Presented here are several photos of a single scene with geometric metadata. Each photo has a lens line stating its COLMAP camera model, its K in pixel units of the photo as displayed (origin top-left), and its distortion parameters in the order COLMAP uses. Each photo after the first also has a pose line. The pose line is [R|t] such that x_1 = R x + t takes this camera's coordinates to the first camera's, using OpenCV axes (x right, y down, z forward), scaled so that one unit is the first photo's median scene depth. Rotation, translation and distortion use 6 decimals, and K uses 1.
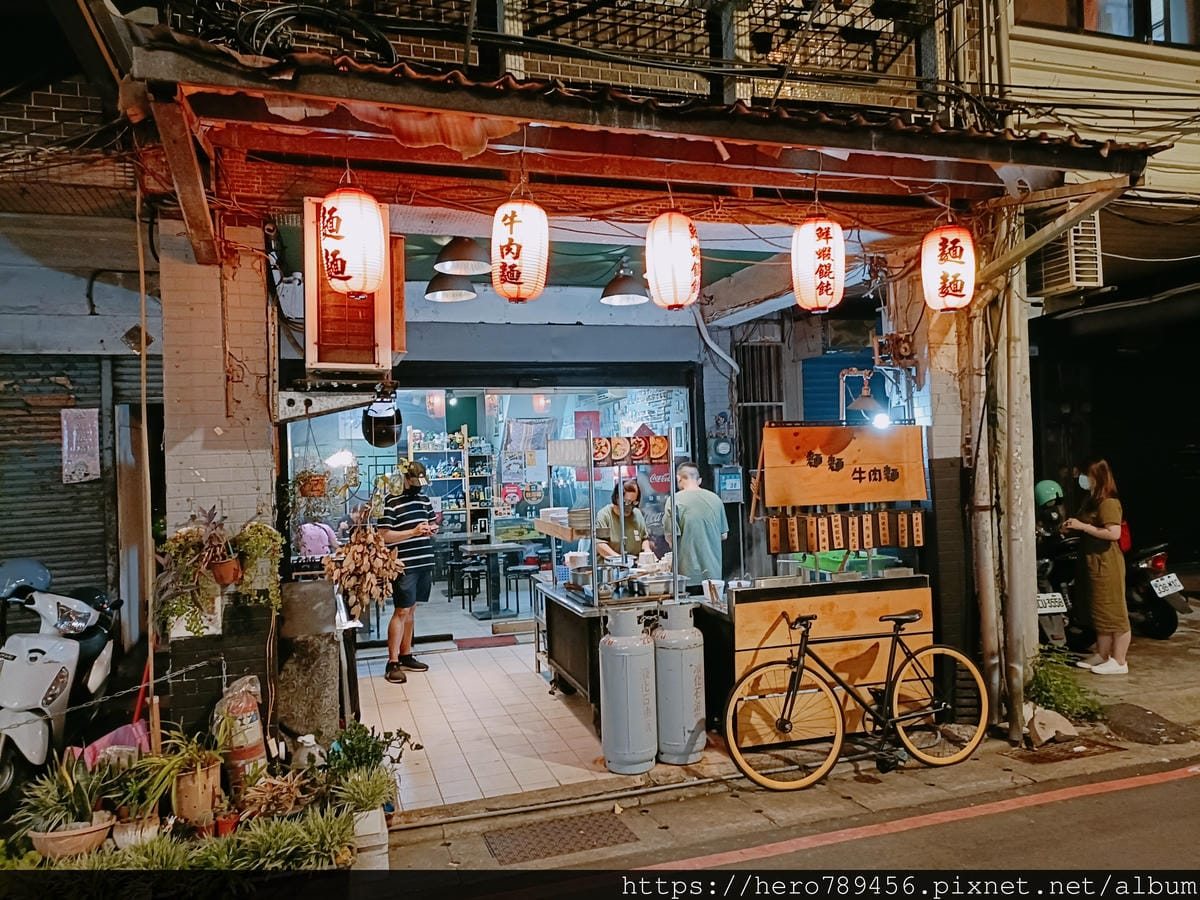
lens RADIAL K [[860.2, 0, 595.1], [0, 860.2, 446.1], [0, 0, 1]] dist [0.028725, -0.012785]
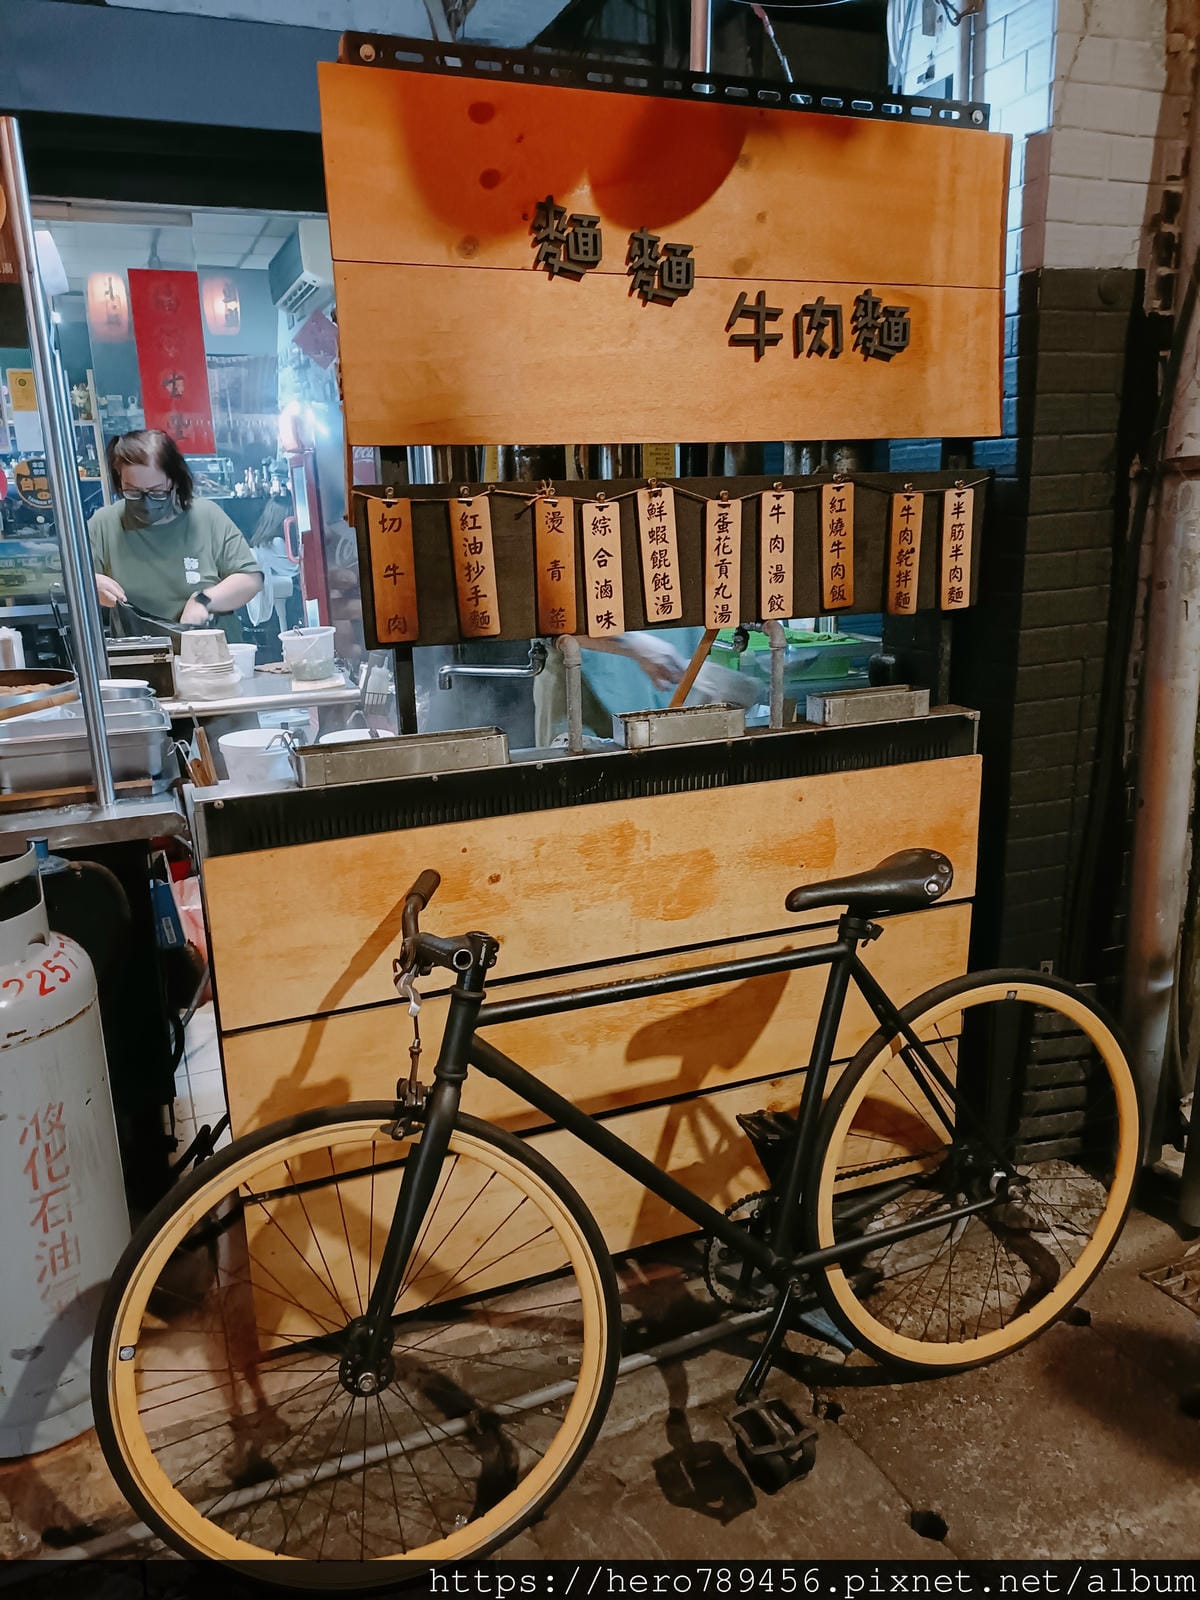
lens RADIAL K [[1147.0, 0, 604.4], [0, 1147.0, 806.6], [0, 0, 1]] dist [0.028725, -0.012785]
pose [[0.996214, -0.020054, 0.084591, 0.232193], [-0.004704, 0.959168, 0.282796, 0.073382], [-0.086808, -0.282124, 0.955443, 0.646041]]
